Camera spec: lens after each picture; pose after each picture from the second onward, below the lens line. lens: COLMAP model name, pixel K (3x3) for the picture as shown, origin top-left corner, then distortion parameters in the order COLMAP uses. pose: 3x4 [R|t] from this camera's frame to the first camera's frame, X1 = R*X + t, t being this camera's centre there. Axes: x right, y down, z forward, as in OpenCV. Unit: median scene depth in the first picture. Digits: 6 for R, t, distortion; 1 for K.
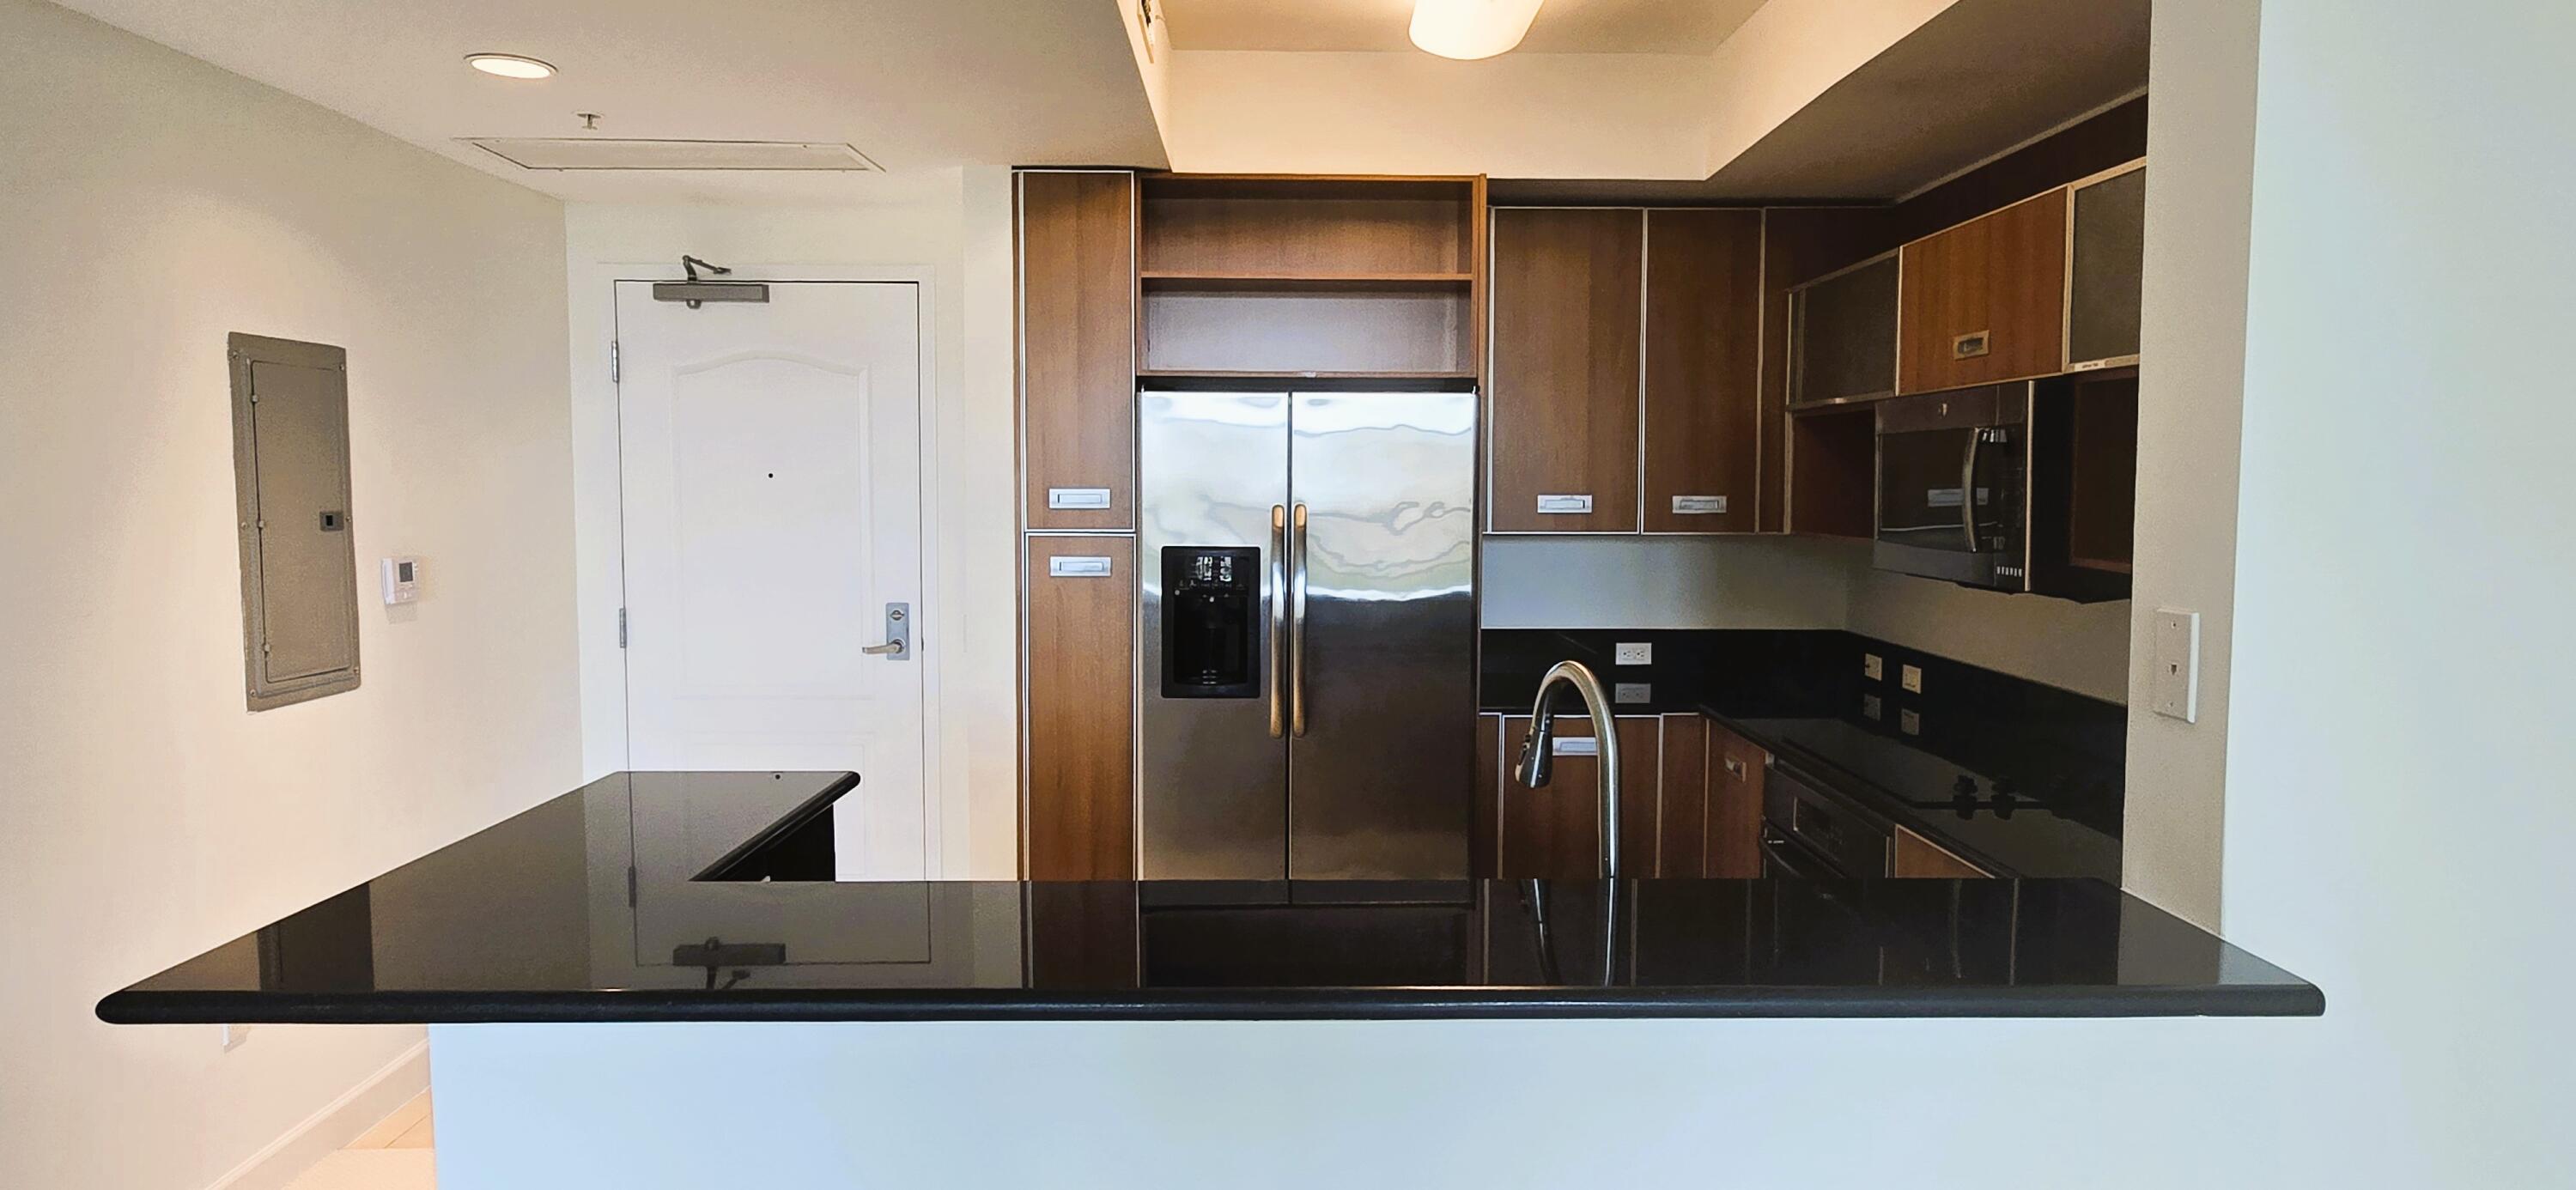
lens RADIAL K [[1459.7, 0, 1295.0], [0, 1459.7, 558.1], [0, 0, 1]] dist [0.003550, 0.000757]
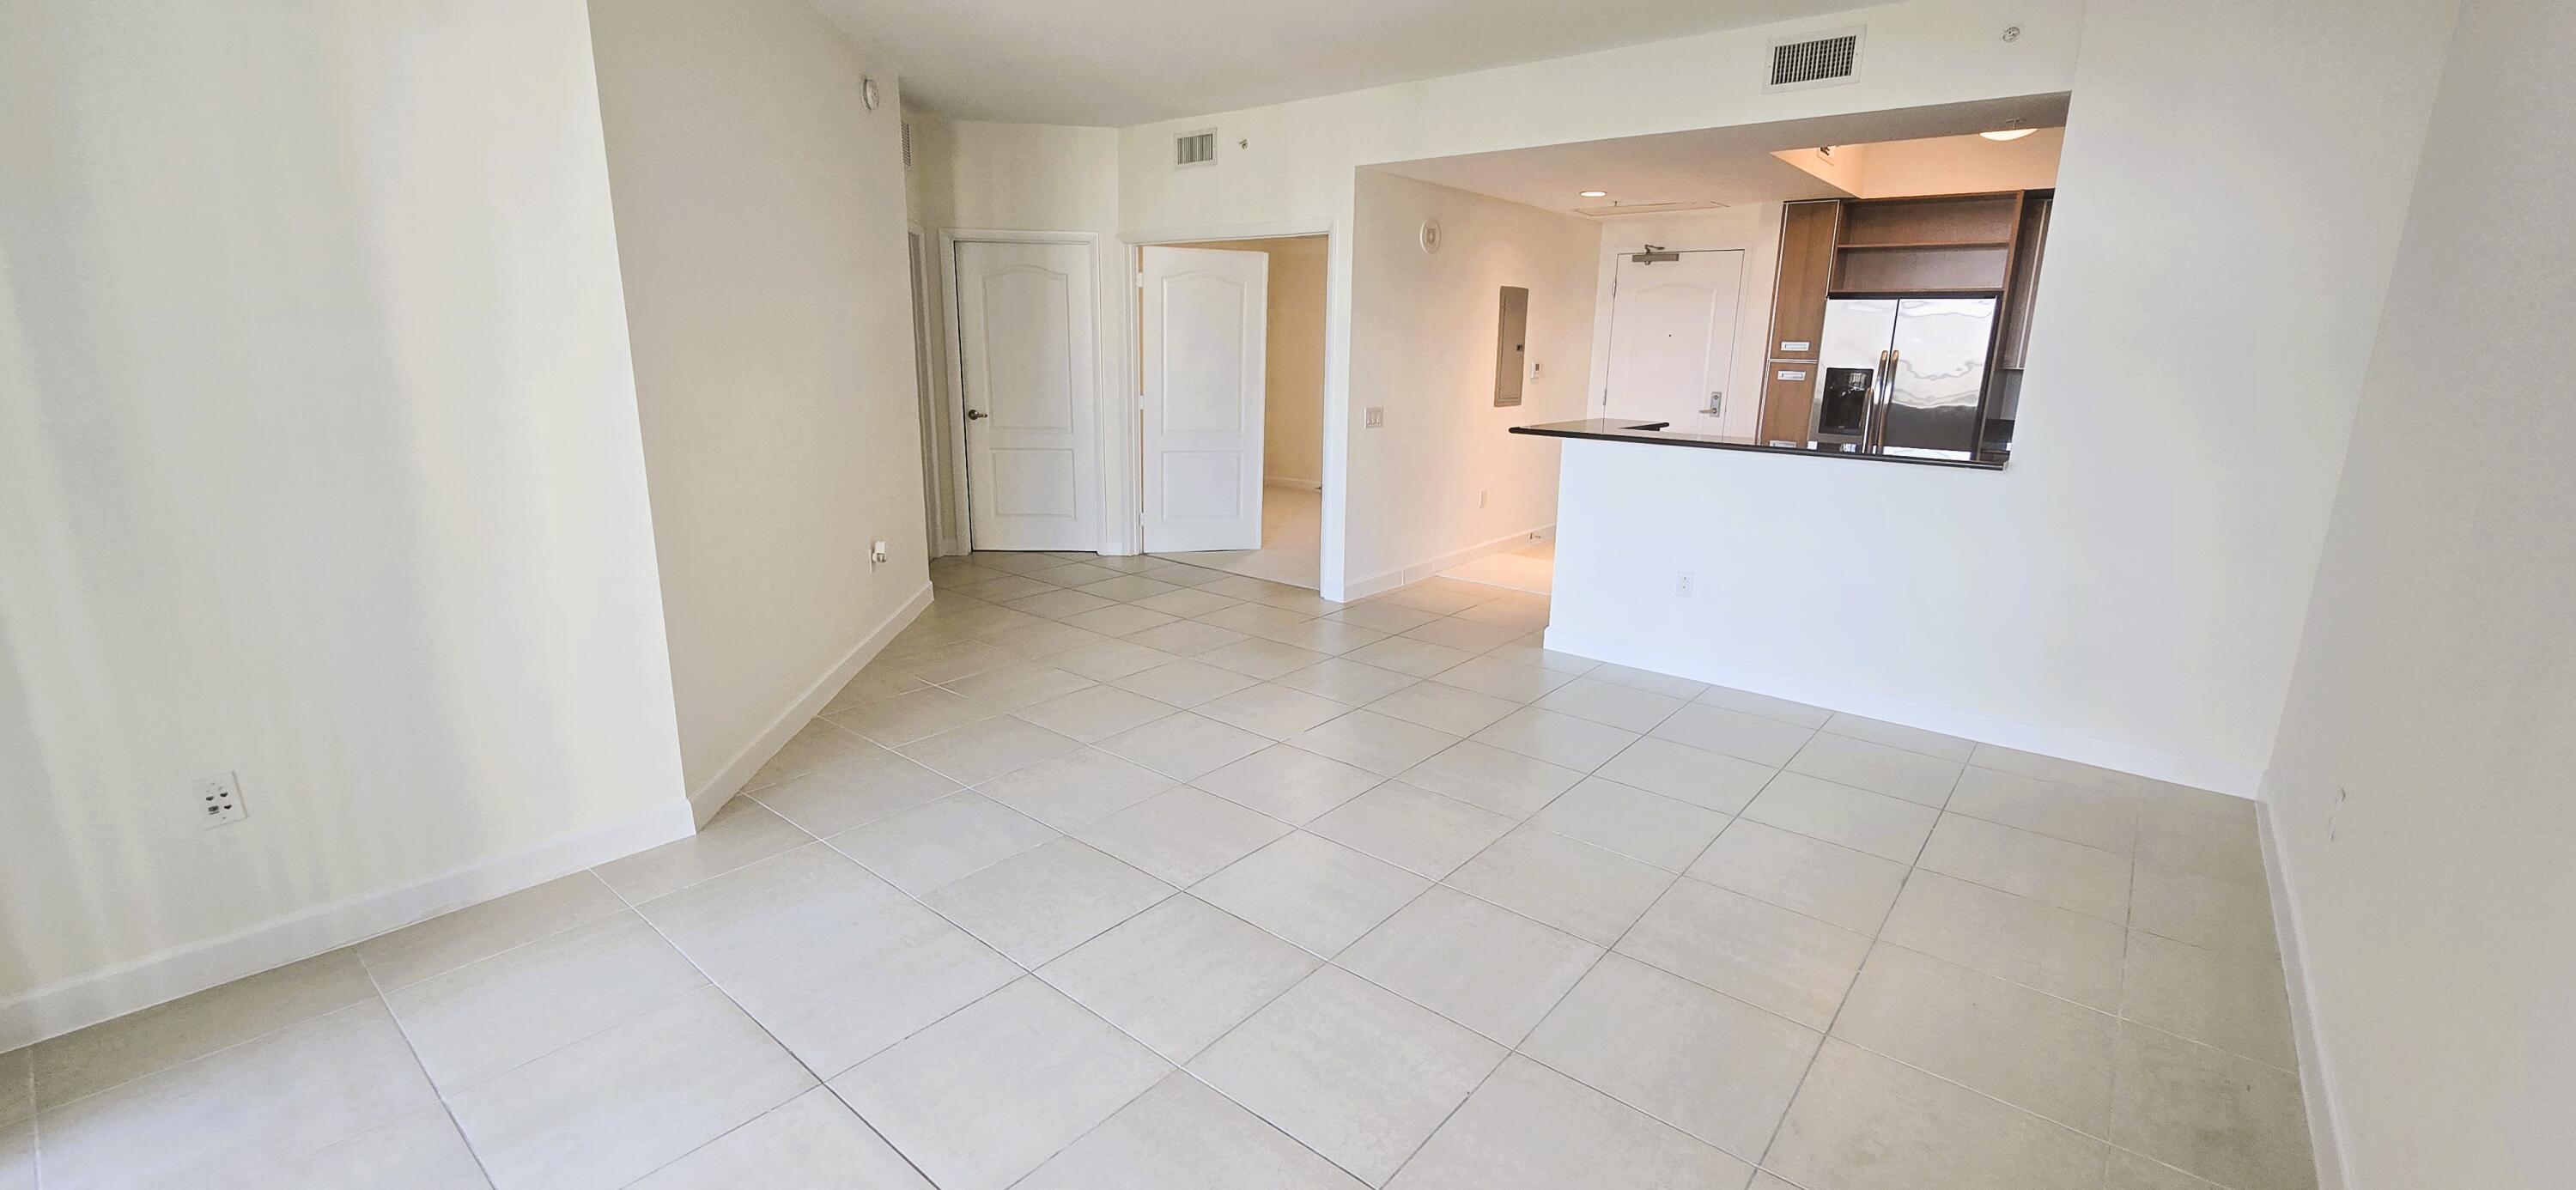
lens RADIAL K [[1063.8, 0, 1288.0], [0, 1063.8, 595.0], [0, 0, 1]] dist [-0.000183, 0.000004]
pose [[0.753416, 0.168070, -0.635702, 0.397123], [-0.056688, 0.979785, 0.191855, 0.069728], [0.655096, -0.108510, 0.747713, -0.867894]]
